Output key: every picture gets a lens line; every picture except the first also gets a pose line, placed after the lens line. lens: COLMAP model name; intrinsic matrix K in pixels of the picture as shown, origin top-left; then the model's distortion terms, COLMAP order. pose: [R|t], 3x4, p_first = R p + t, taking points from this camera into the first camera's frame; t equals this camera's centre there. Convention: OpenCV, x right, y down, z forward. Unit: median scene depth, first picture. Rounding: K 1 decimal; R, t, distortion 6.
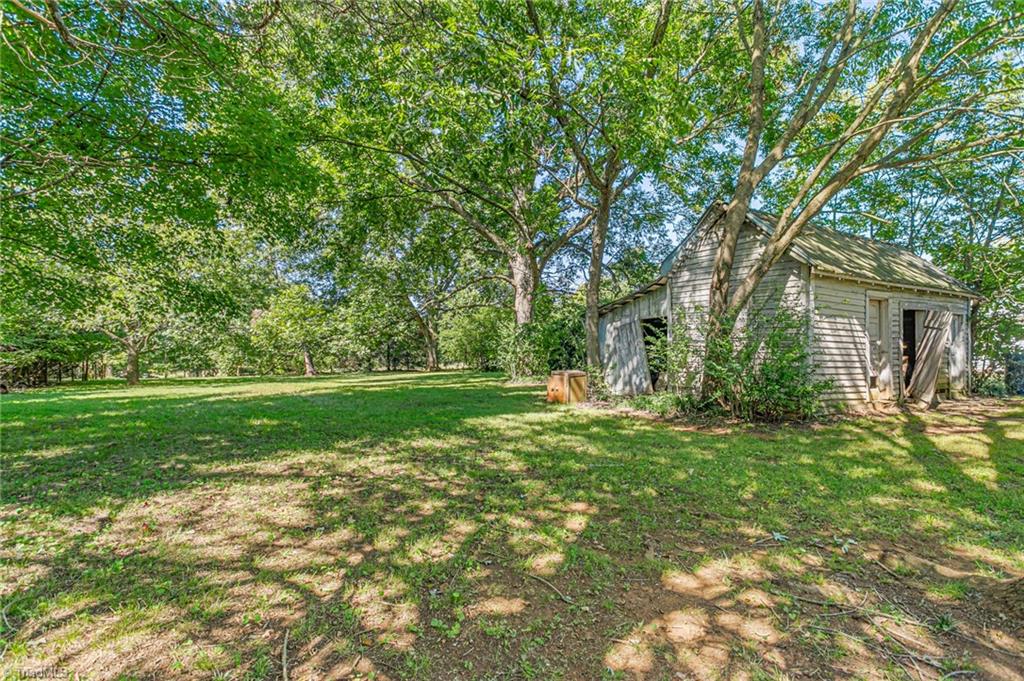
lens RADIAL K [[495.7, 0, 515.5], [0, 495.7, 336.6], [0, 0, 1]] dist [-0.001782, 0.002122]
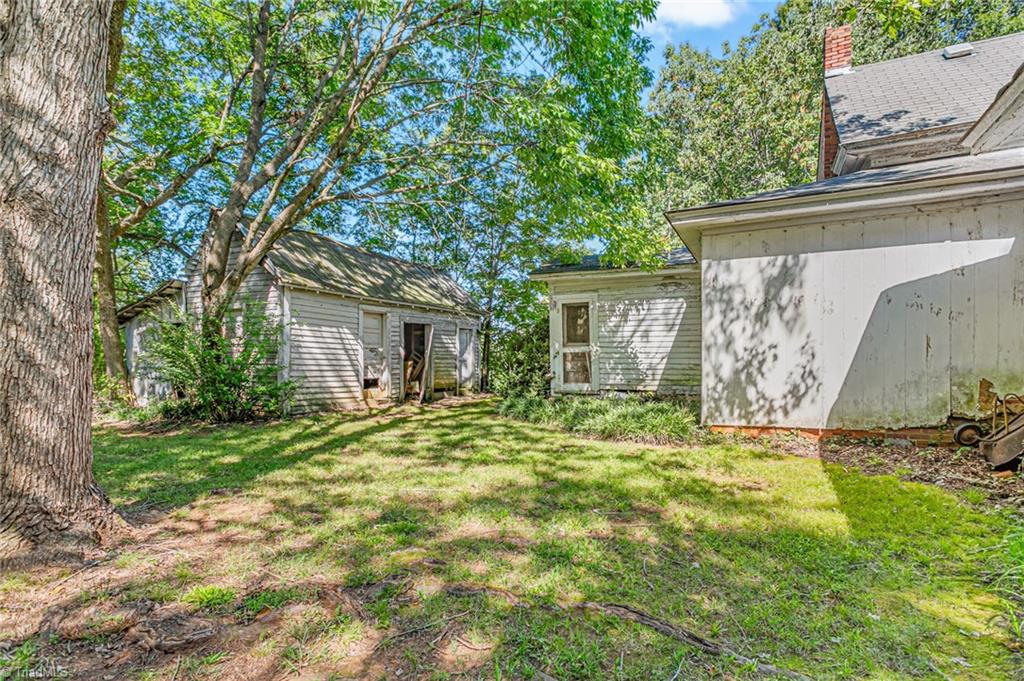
lens RADIAL K [[495.7, 0, 516.8], [0, 495.7, 368.0], [0, 0, 1]] dist [-0.001782, 0.002122]
pose [[0.846854, -0.012876, 0.531670, 0.376803], [-0.006983, 0.999351, 0.035325, 0.011780], [-0.531780, -0.033628, 0.846215, -0.179232]]
